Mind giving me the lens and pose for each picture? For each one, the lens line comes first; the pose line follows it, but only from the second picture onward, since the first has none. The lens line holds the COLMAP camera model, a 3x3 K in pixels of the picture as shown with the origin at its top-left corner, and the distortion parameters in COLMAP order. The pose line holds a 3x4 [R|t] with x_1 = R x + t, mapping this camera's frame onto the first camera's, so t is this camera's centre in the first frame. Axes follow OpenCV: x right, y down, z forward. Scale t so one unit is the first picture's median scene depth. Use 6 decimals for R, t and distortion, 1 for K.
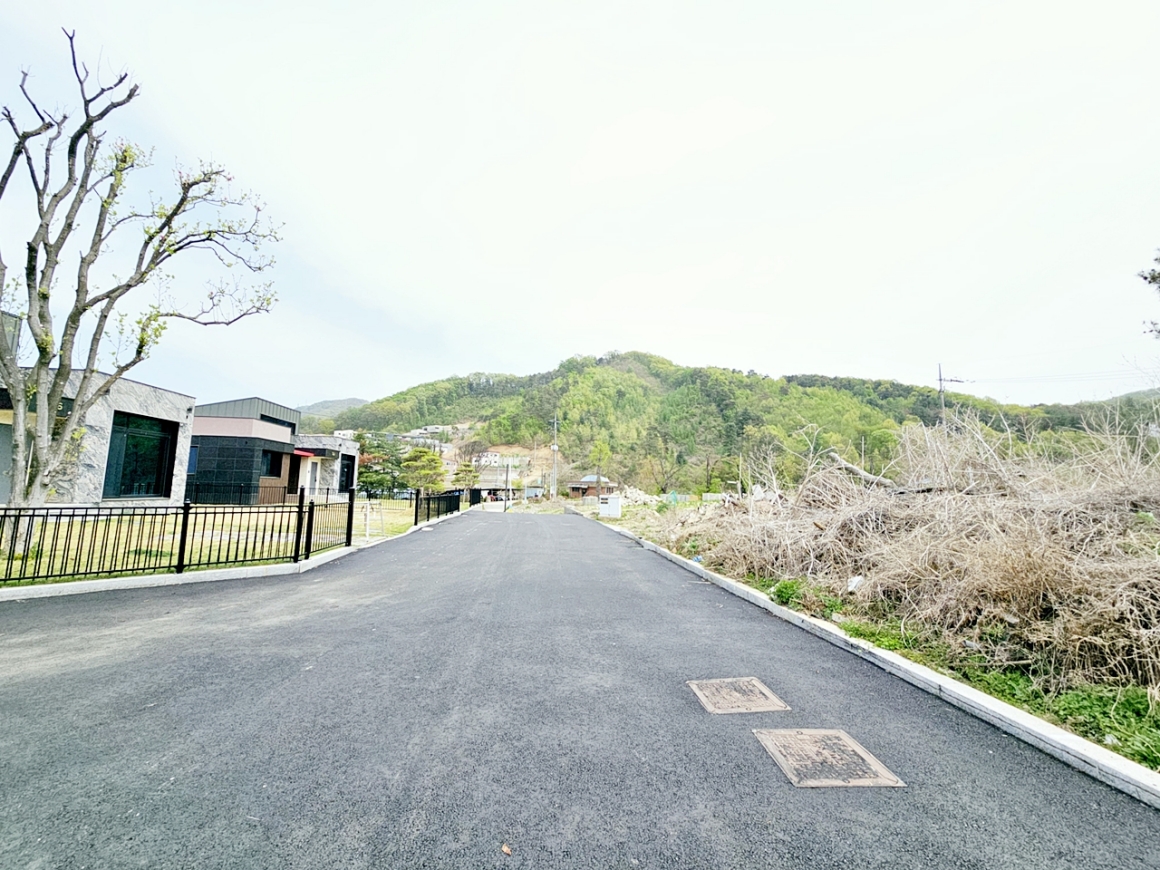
lens RADIAL K [[473.5, 0, 579.7], [0, 473.5, 434.7], [0, 0, 1]] dist [-0.005229, 0.002465]
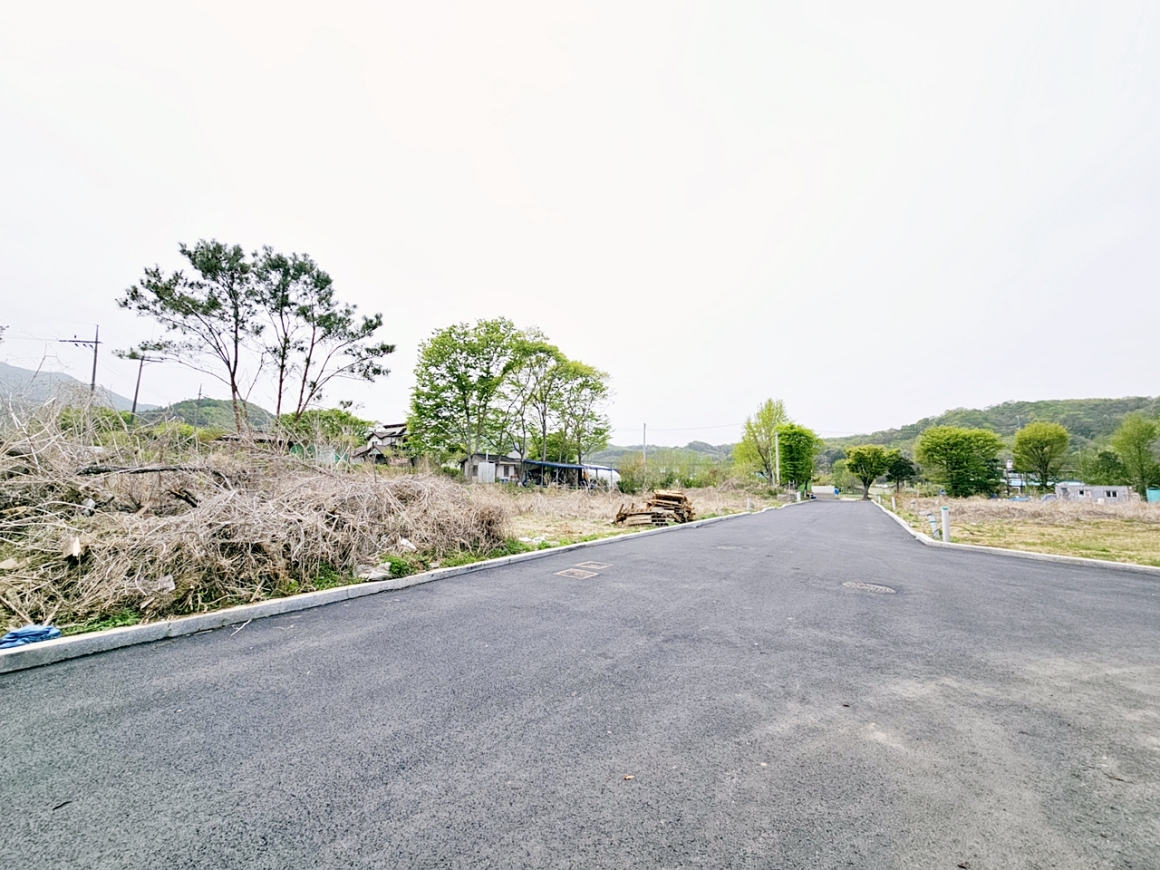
lens RADIAL K [[473.5, 0, 579.7], [0, 473.5, 434.7], [0, 0, 1]] dist [-0.005229, 0.002465]
pose [[-0.811573, 0.031880, 0.583380, -0.012130], [-0.098573, 0.976725, -0.190505, 0.003884], [-0.575875, -0.212114, -0.789541, 0.034431]]
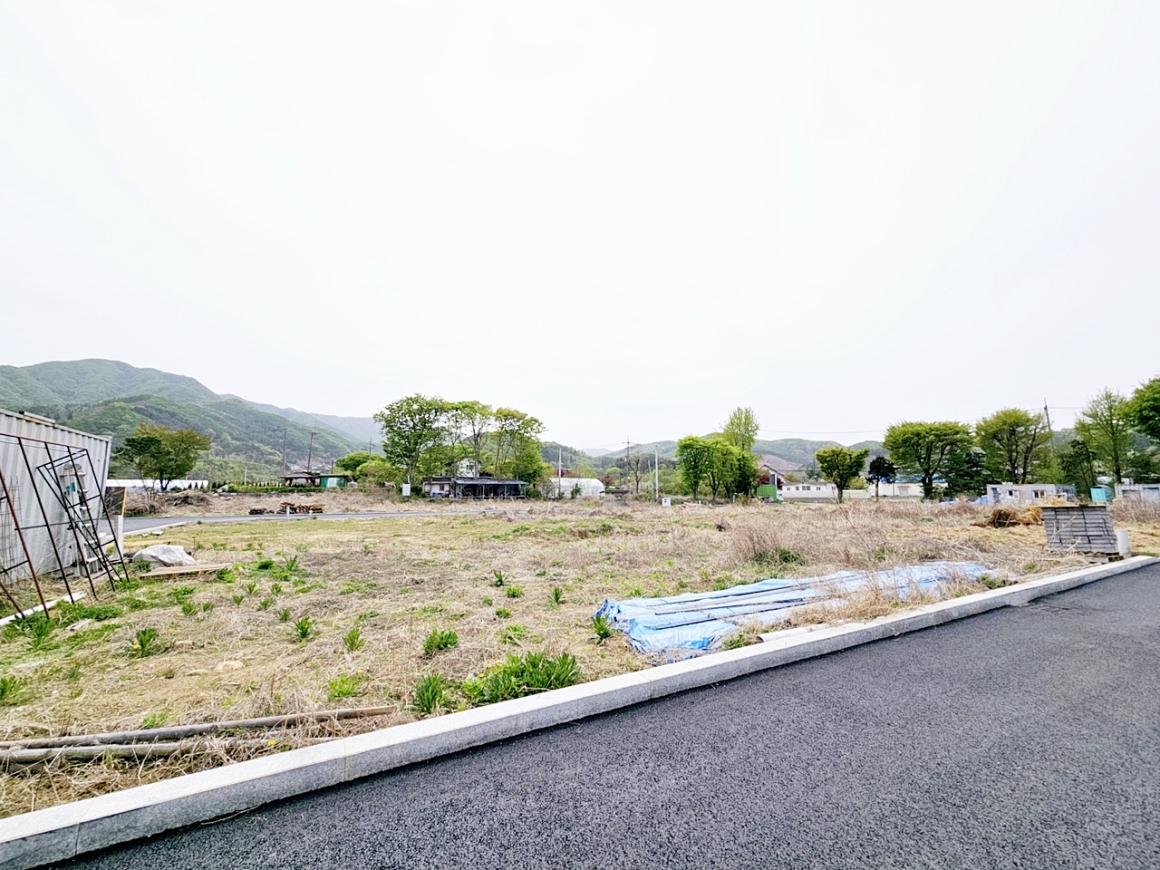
lens RADIAL K [[473.5, 0, 579.7], [0, 473.5, 434.7], [0, 0, 1]] dist [-0.005229, 0.002465]
pose [[-0.406783, 0.094824, 0.908590, -0.156656], [-0.108411, 0.982559, -0.151080, -0.009857], [-0.907069, -0.159958, -0.389408, -0.045525]]
